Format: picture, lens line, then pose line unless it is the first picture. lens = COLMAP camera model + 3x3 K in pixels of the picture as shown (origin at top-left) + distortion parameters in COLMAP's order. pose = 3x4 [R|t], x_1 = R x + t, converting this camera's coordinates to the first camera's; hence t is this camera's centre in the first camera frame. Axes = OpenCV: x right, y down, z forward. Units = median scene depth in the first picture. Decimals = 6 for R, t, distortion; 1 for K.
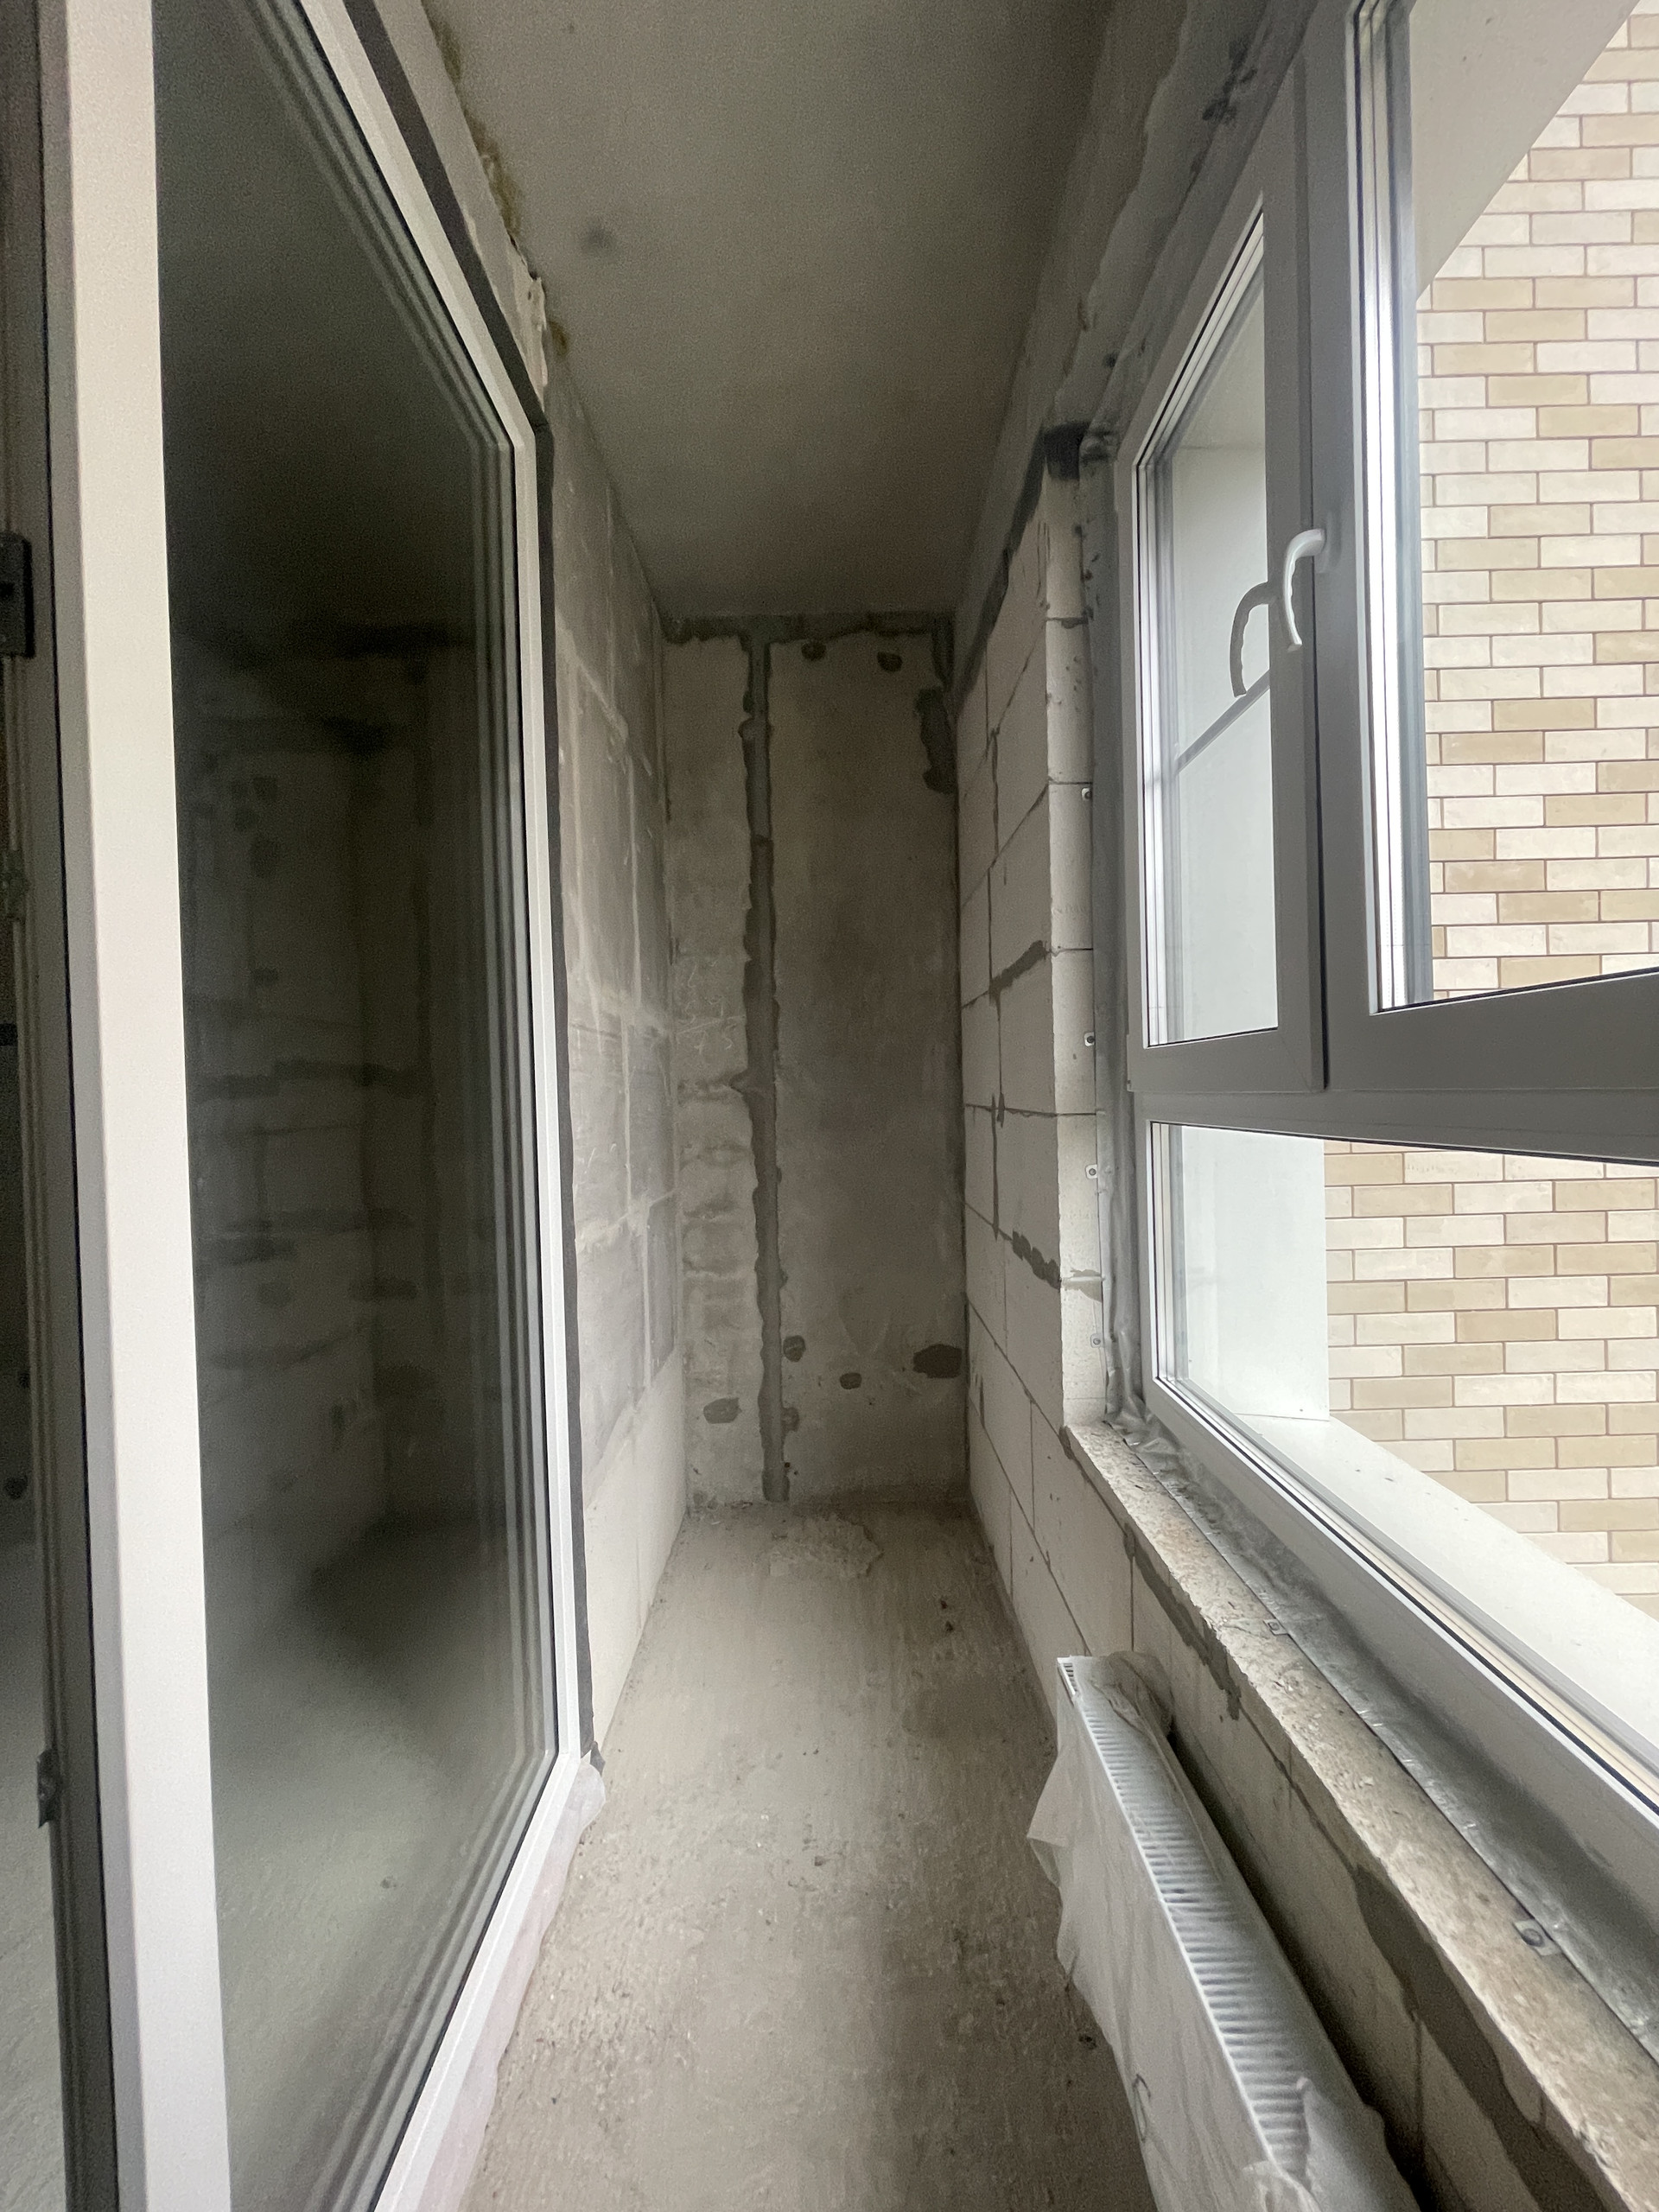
lens RADIAL K [[889.2, 0, 827.7], [0, 889.2, 1110.5], [0, 0, 1]] dist [-0.001143, 0.000960]
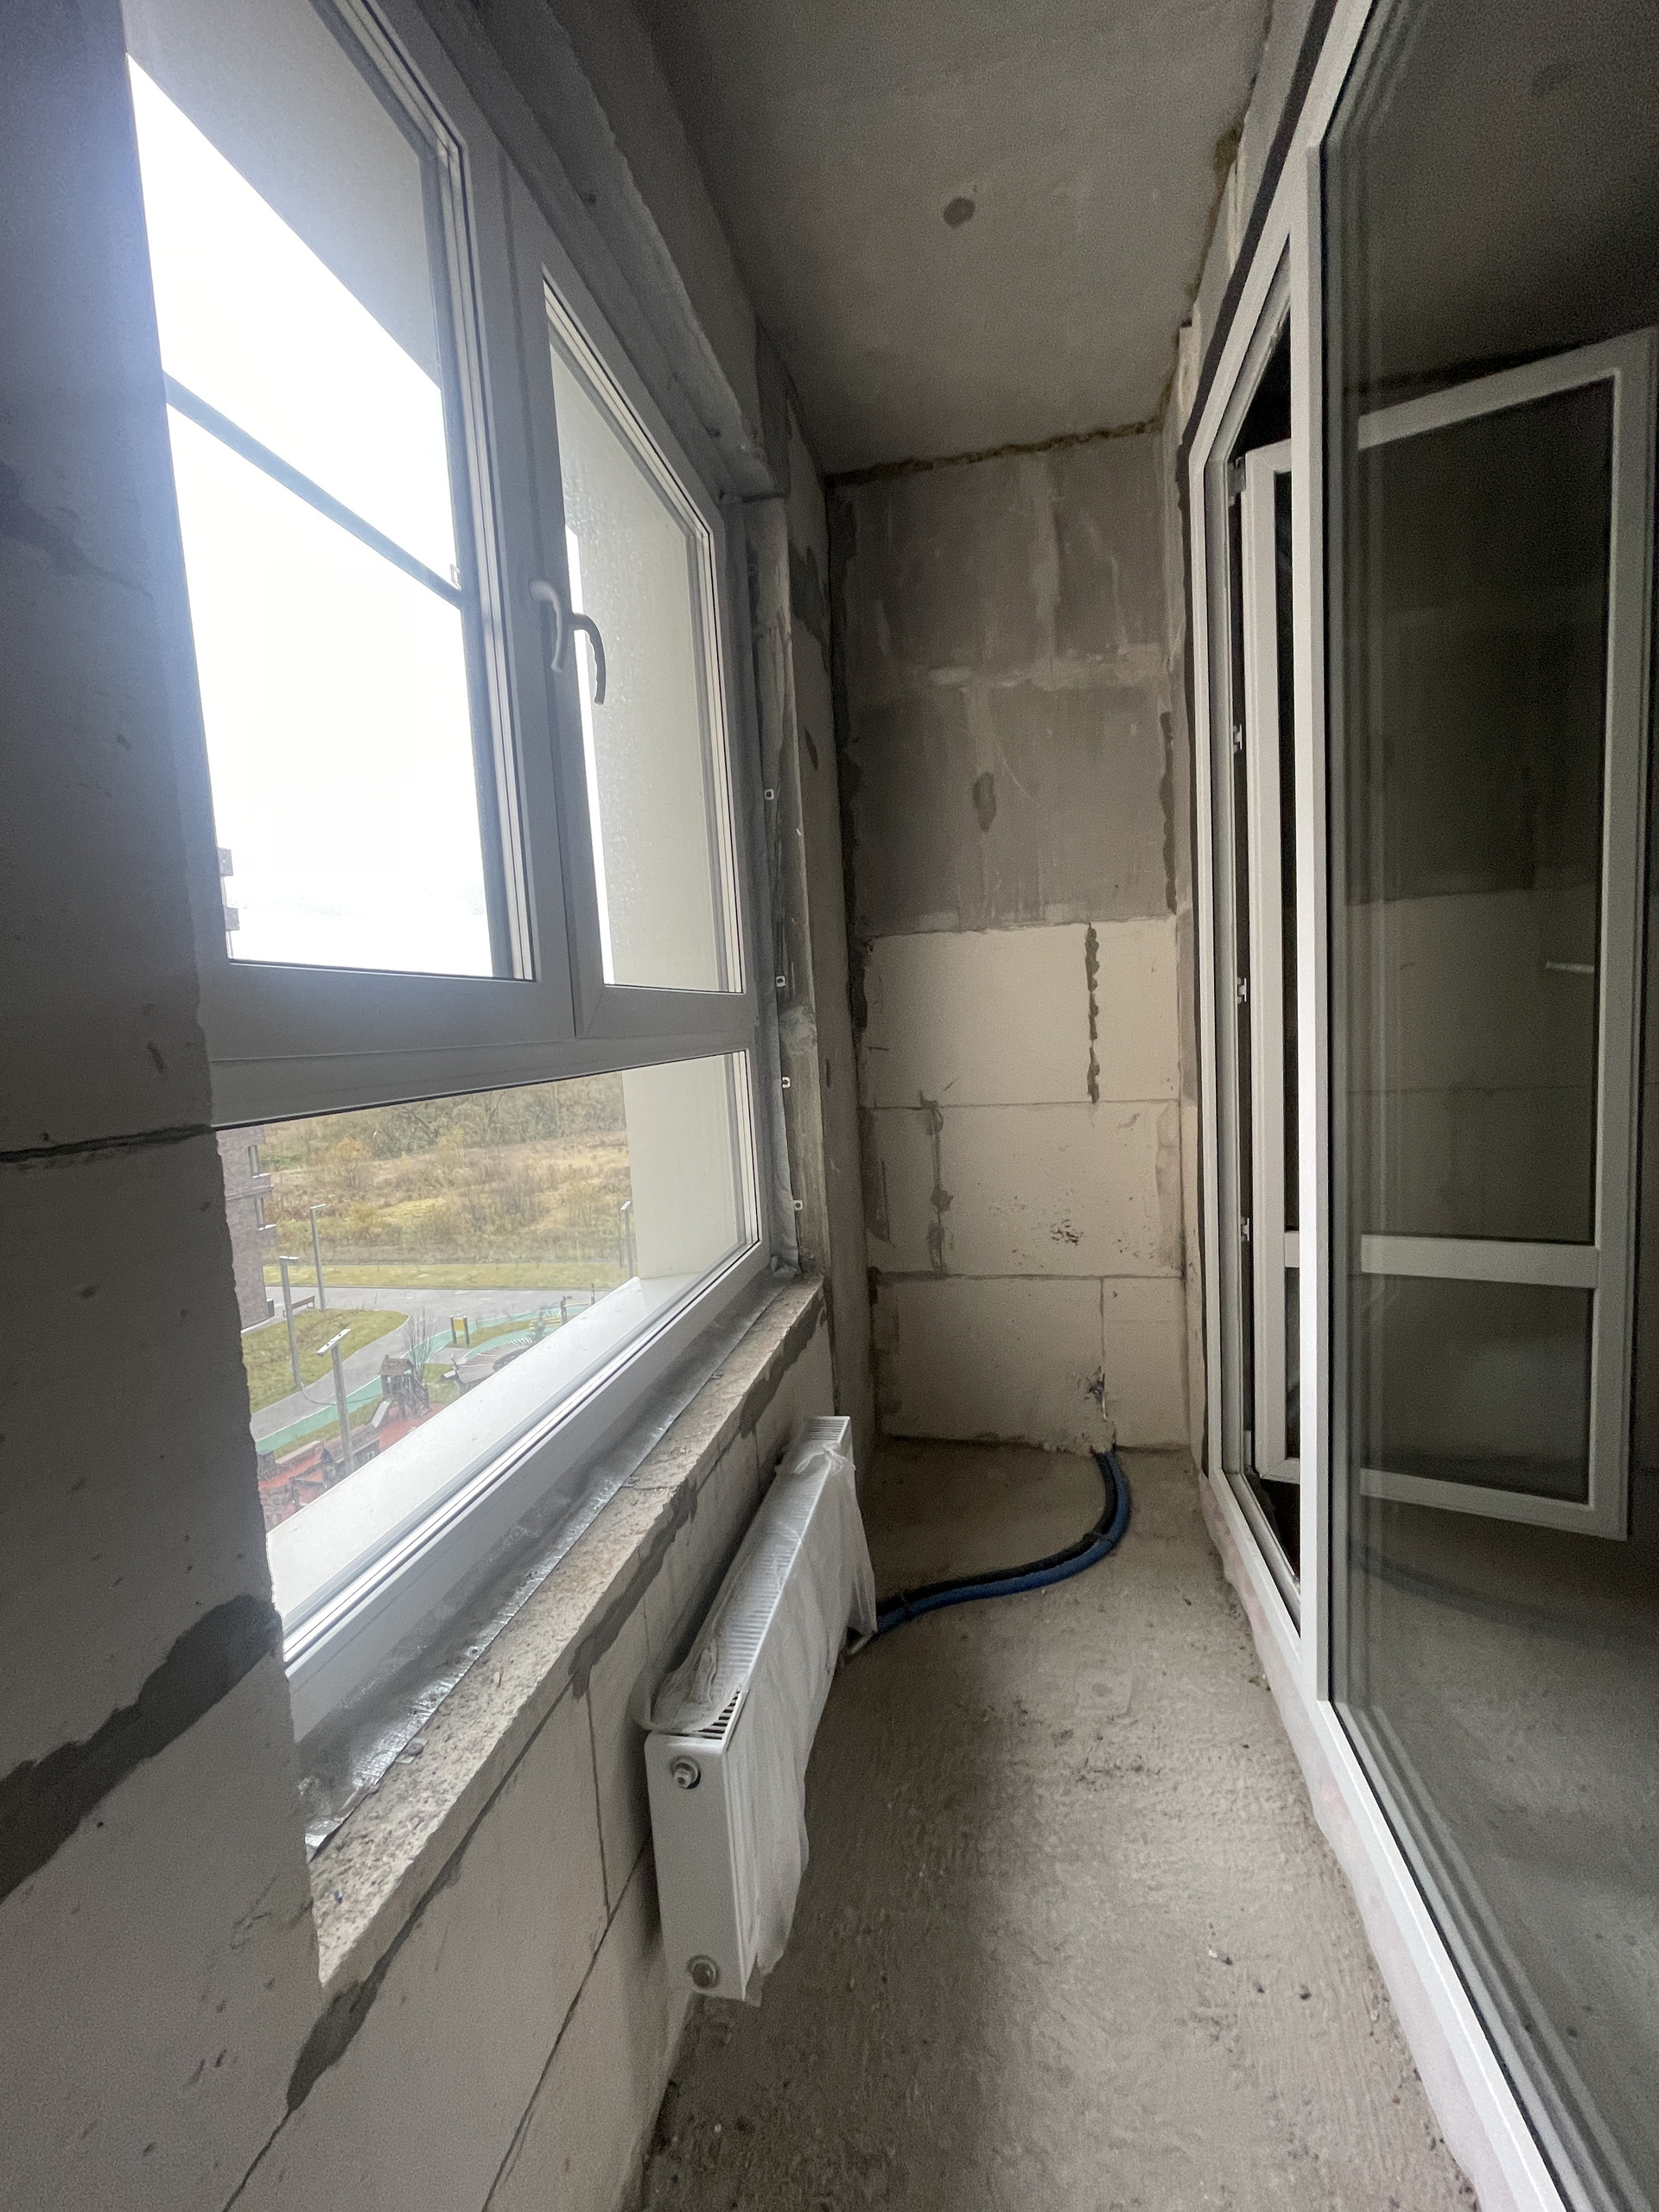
lens RADIAL K [[889.2, 0, 833.7], [0, 889.2, 1106.4], [0, 0, 1]] dist [-0.001143, 0.000960]
pose [[-0.974595, 0.064916, 0.214363, -0.062854], [0.091938, 0.988678, 0.118590, -0.045366], [-0.204237, 0.135285, -0.969528, 2.214196]]
